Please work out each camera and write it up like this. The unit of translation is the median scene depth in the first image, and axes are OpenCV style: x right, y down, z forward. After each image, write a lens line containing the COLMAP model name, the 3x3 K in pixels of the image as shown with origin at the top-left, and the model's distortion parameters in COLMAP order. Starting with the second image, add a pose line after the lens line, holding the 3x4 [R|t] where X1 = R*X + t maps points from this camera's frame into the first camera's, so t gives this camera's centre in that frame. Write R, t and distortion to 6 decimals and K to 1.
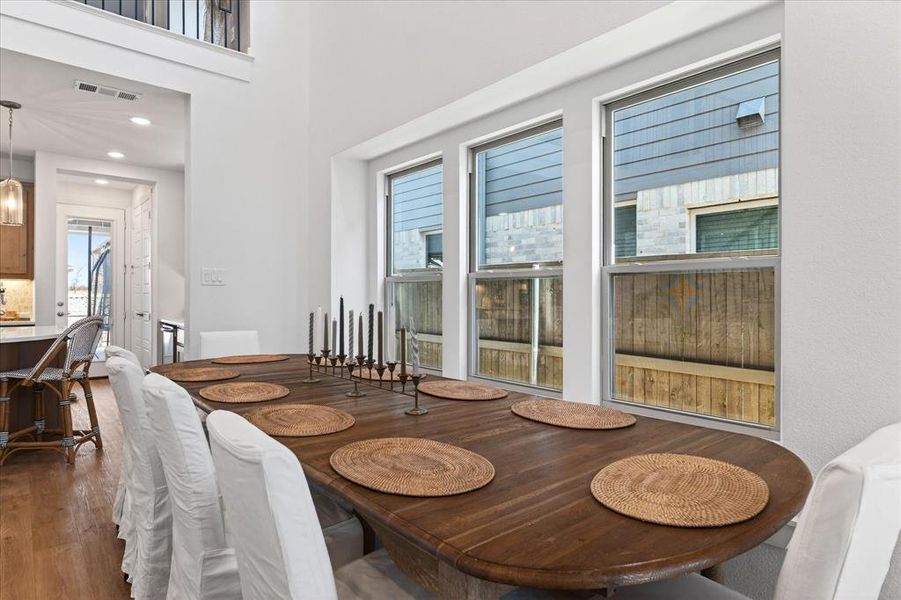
lens RADIAL K [[502.8, 0, 443.1], [0, 502.8, 294.2], [0, 0, 1]] dist [-0.002720, 0.000266]
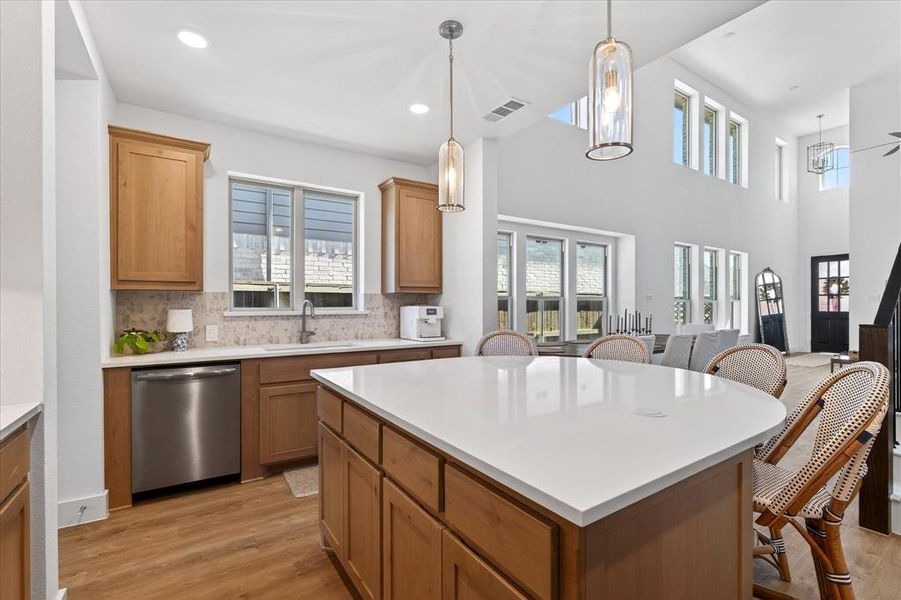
lens RADIAL K [[410.0, 0, 453.5], [0, 410.0, 303.4], [0, 0, 1]] dist [-0.014546, 0.003044]
pose [[0.111641, -0.000526, 0.993748, -0.908798], [-0.000234, 1.000000, 0.000555, -0.008625], [-0.993749, -0.000295, 0.111641, 0.608515]]
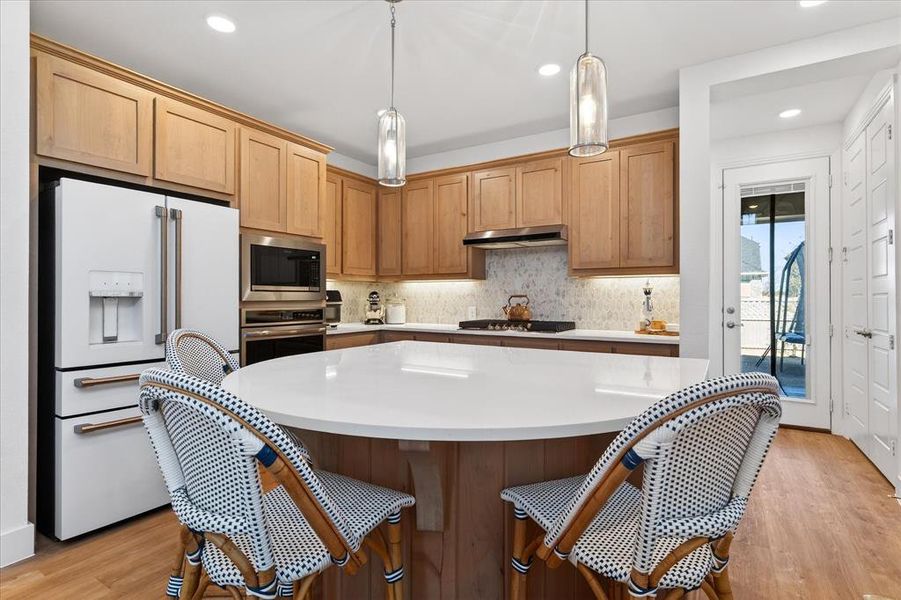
lens RADIAL K [[446.9, 0, 453.0], [0, 446.9, 295.6], [0, 0, 1]] dist [0.002727, 0.000461]
pose [[0.313939, -0.008343, -0.949406, -0.320308], [0.002588, 0.999965, -0.007931, 0.002521], [0.949440, 0.000033, 0.313950, 0.483082]]
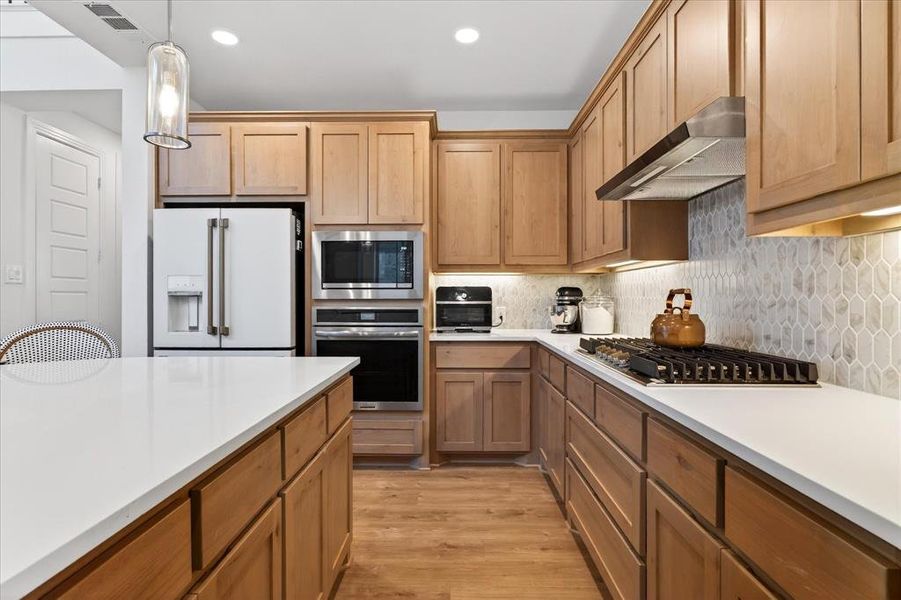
lens RADIAL K [[446.9, 0, 452.1], [0, 446.9, 294.7], [0, 0, 1]] dist [0.002727, 0.000461]
pose [[-0.651623, -0.008933, -0.758491, -0.592928], [-0.002168, 0.999949, -0.009914, 0.003626], [0.758540, -0.004816, -0.651609, 0.863788]]
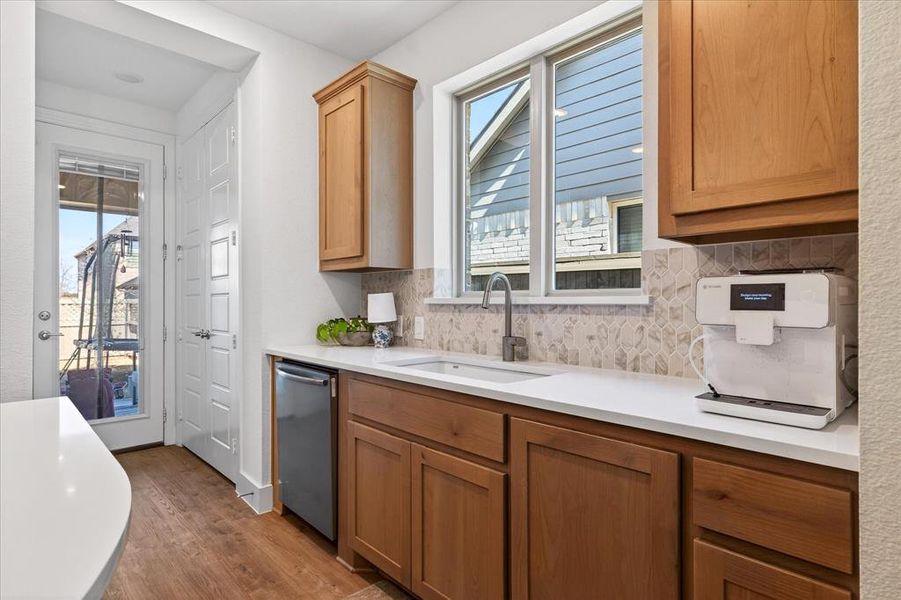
lens RADIAL K [[479.9, 0, 457.1], [0, 479.9, 299.4], [0, 0, 1]] dist [-0.001706, 0.000067]
pose [[0.998251, -0.003812, 0.058991, -0.411225], [0.003894, 0.999992, -0.001288, 0.005241], [-0.058986, 0.001515, 0.998258, 0.540828]]
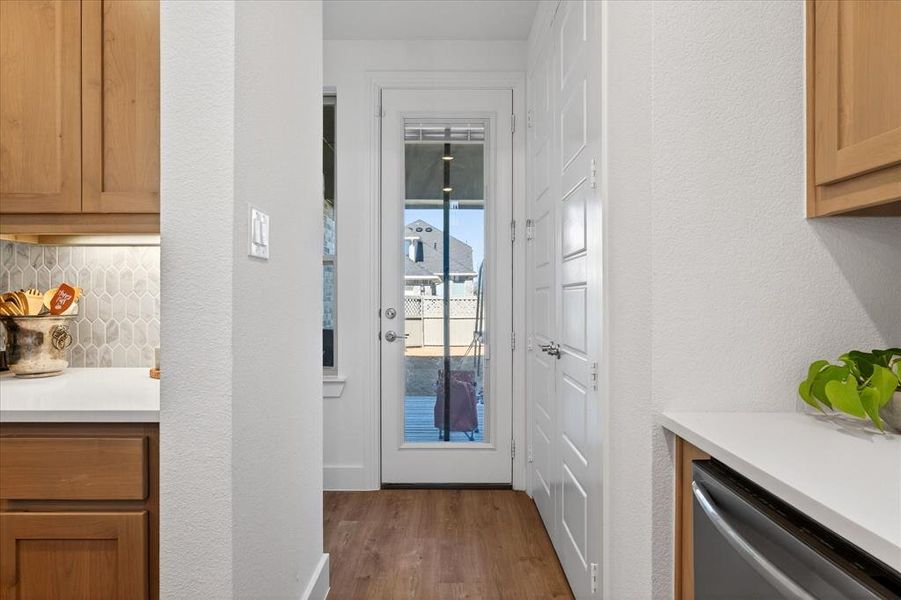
lens RADIAL K [[479.9, 0, 454.1], [0, 479.9, 300.1], [0, 0, 1]] dist [-0.001706, 0.000067]
pose [[0.771538, 0.001473, -0.636182, -0.506071], [0.003935, 0.999967, 0.007088, 0.005036], [0.636171, -0.007973, 0.771507, 0.801657]]
